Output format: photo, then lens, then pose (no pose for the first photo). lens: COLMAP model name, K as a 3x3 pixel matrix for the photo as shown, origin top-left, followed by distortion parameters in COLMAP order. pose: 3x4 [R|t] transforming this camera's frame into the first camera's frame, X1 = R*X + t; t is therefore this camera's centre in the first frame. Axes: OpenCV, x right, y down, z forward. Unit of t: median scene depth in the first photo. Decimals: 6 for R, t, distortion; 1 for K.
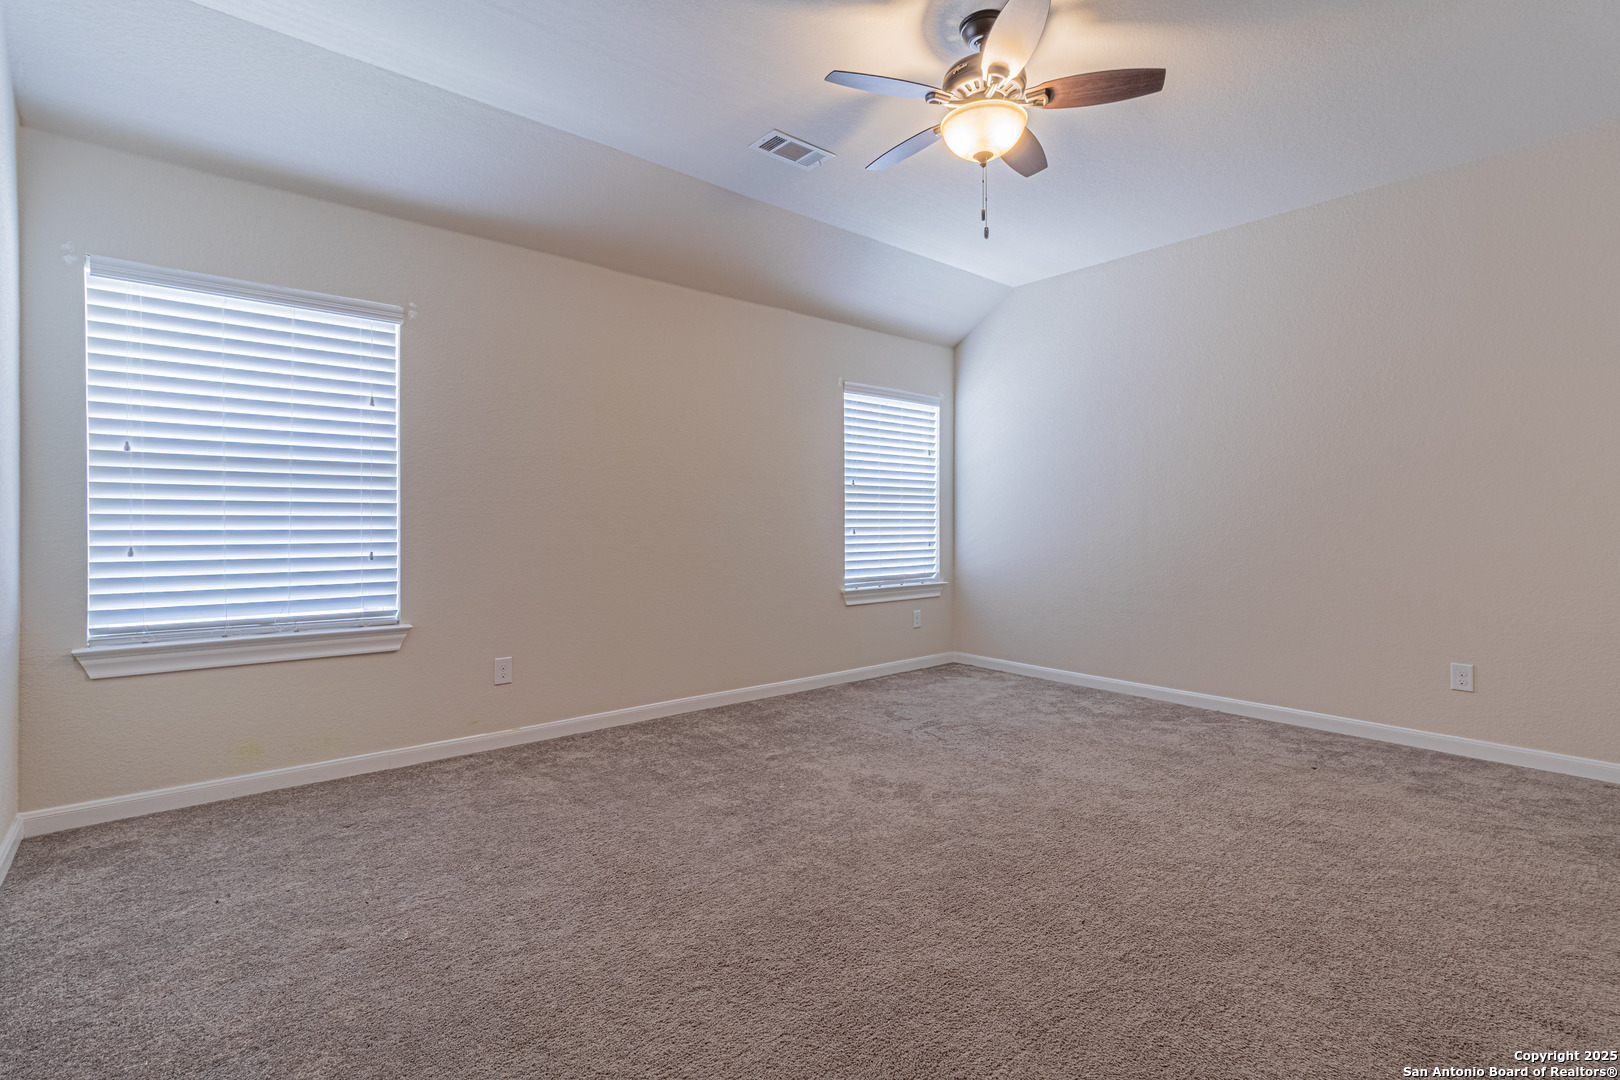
lens RADIAL K [[754.7, 0, 823.7], [0, 754.7, 529.1], [0, 0, 1]] dist [0.005576, -0.000309]
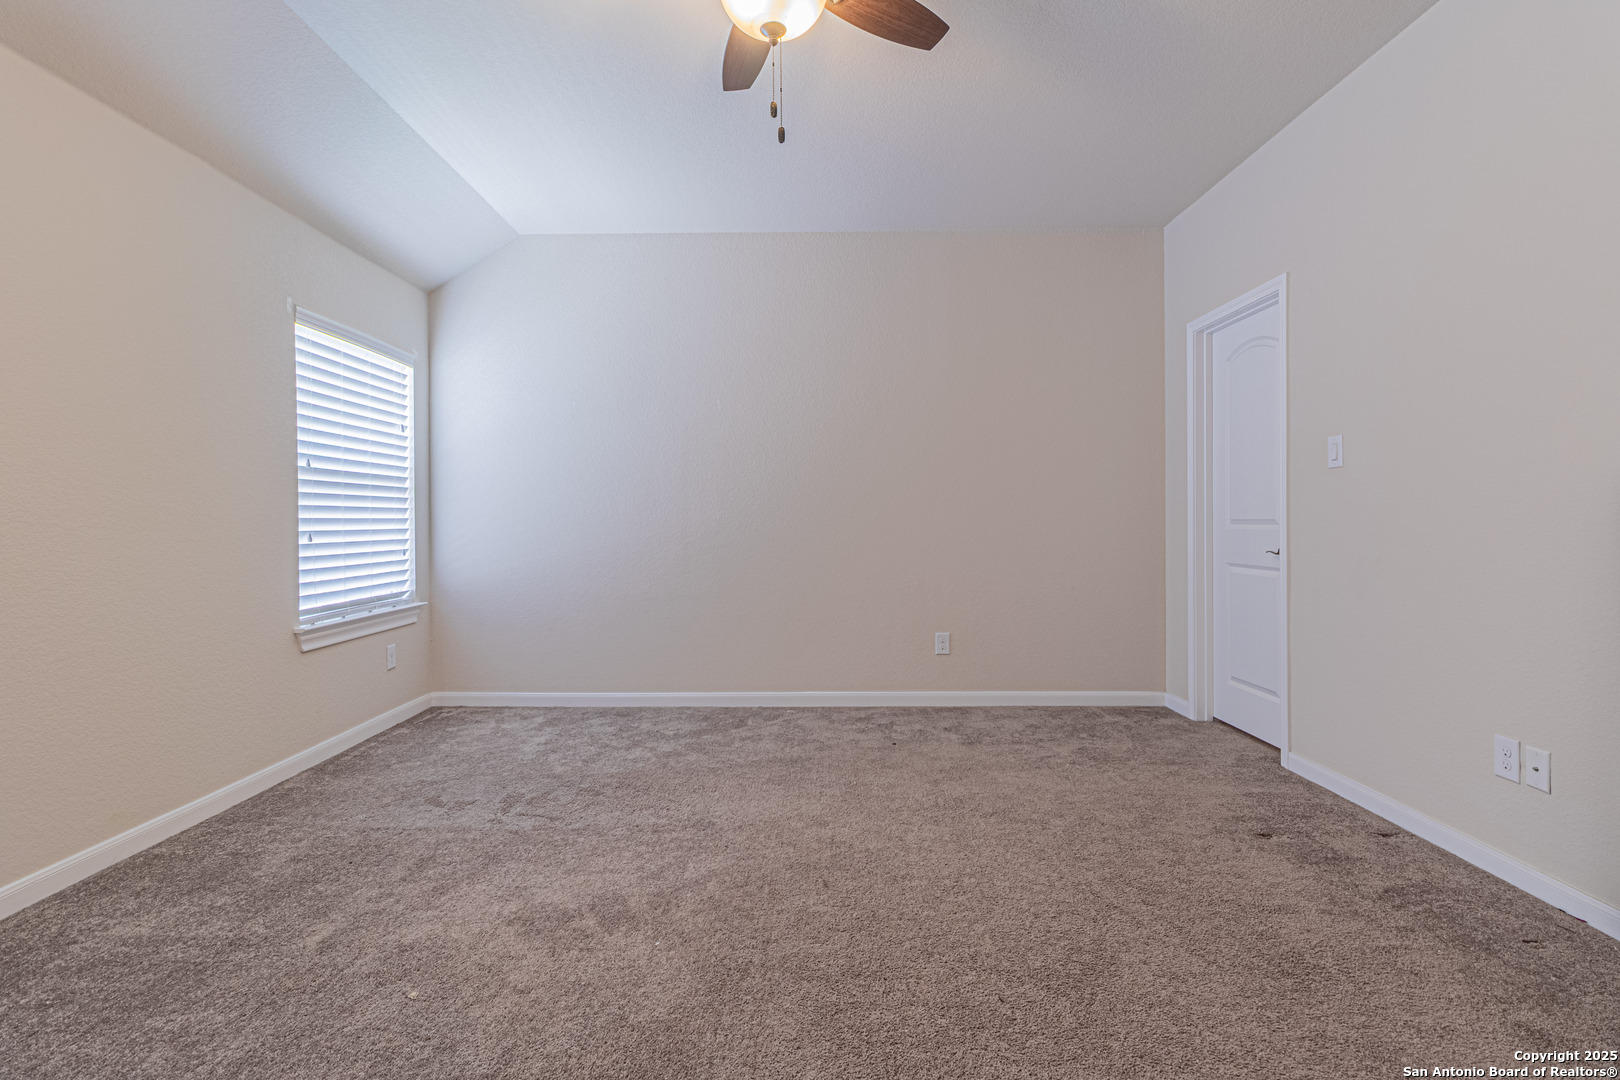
lens RADIAL K [[754.7, 0, 803.2], [0, 754.7, 526.4], [0, 0, 1]] dist [0.005576, -0.000309]
pose [[0.664814, -0.010592, 0.746934, -0.169702], [0.013373, 0.999908, 0.002277, -0.002322], [-0.746889, 0.008475, 0.664894, 0.245839]]
